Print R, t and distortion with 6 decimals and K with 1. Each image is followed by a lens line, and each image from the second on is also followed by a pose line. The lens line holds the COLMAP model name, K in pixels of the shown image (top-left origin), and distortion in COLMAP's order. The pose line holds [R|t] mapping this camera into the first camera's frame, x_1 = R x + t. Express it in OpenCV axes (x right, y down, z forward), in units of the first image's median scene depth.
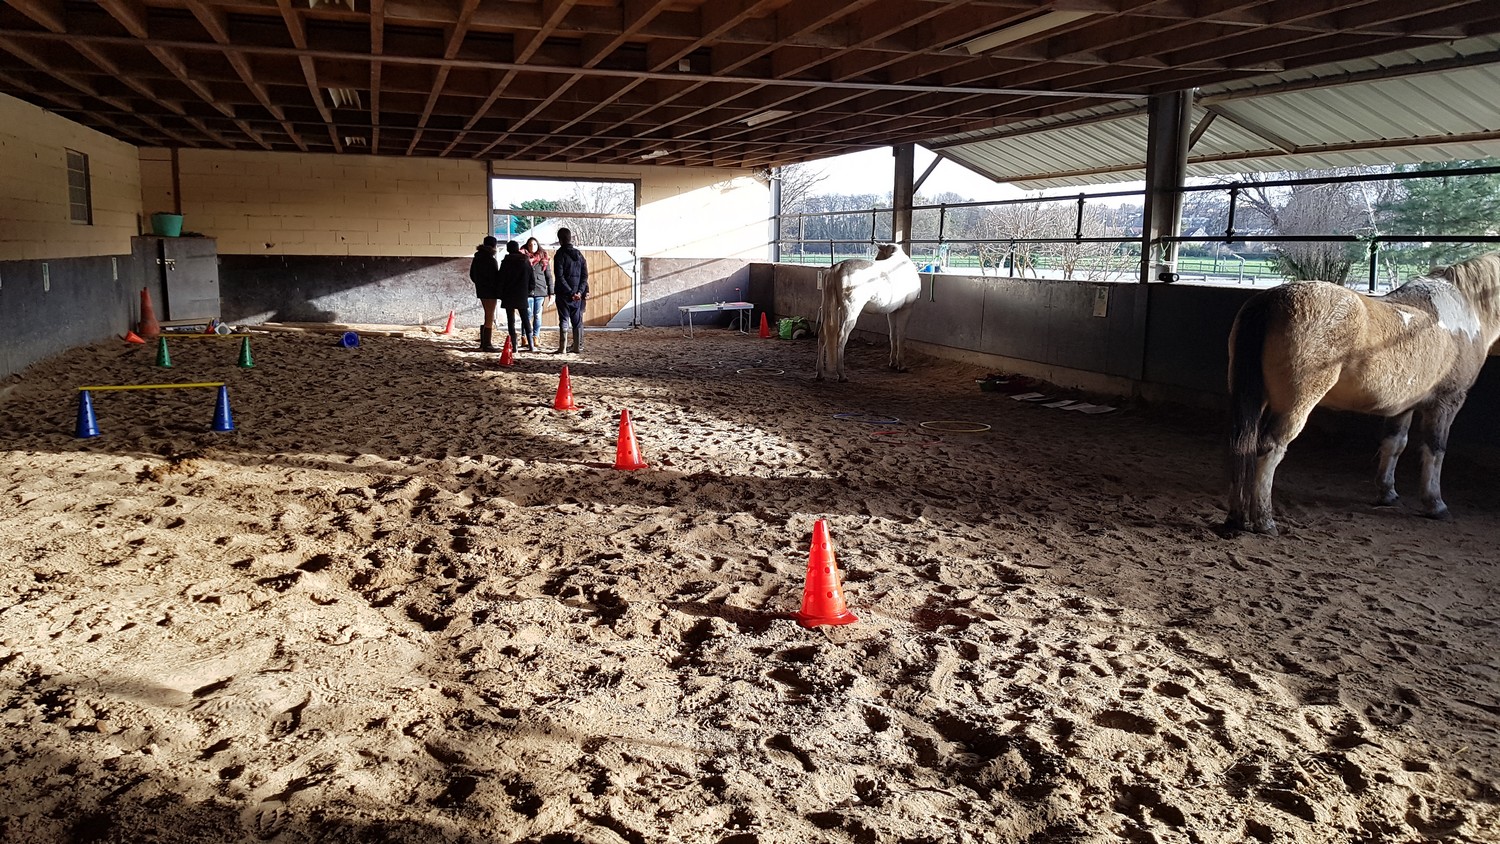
lens RADIAL K [[1126.9, 0, 750.0], [0, 1126.9, 422.0], [0, 0, 1]] dist [0.009884, 0.000527]
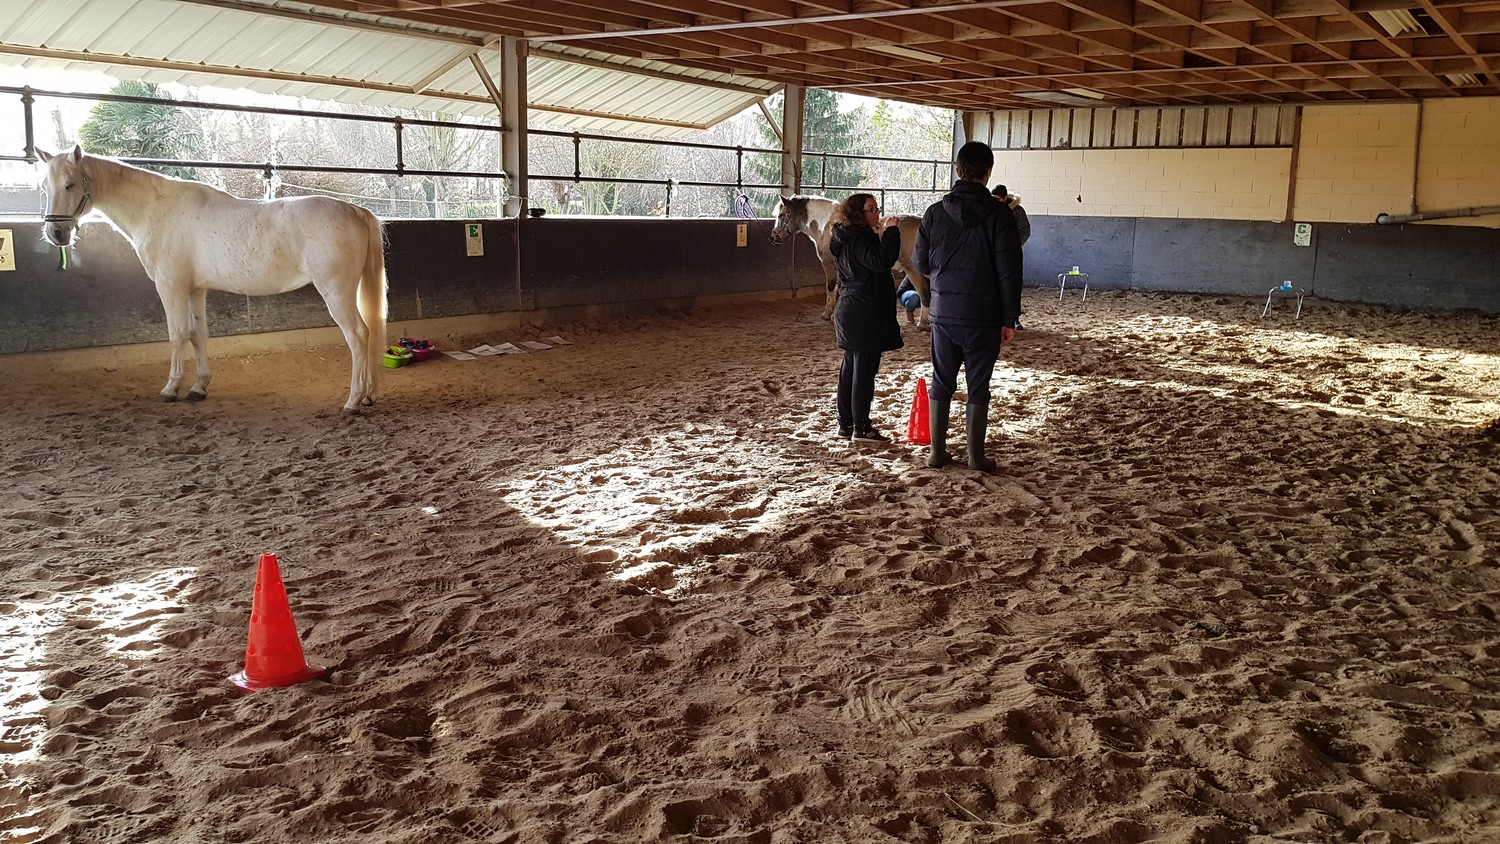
lens RADIAL K [[1126.9, 0, 750.0], [0, 1126.9, 422.0], [0, 0, 1]] dist [0.009884, 0.000527]
pose [[-0.569674, -0.183356, 0.801157, -0.692374], [0.110714, 0.948791, 0.295869, -0.236769], [-0.814380, 0.257248, -0.520201, 1.458654]]
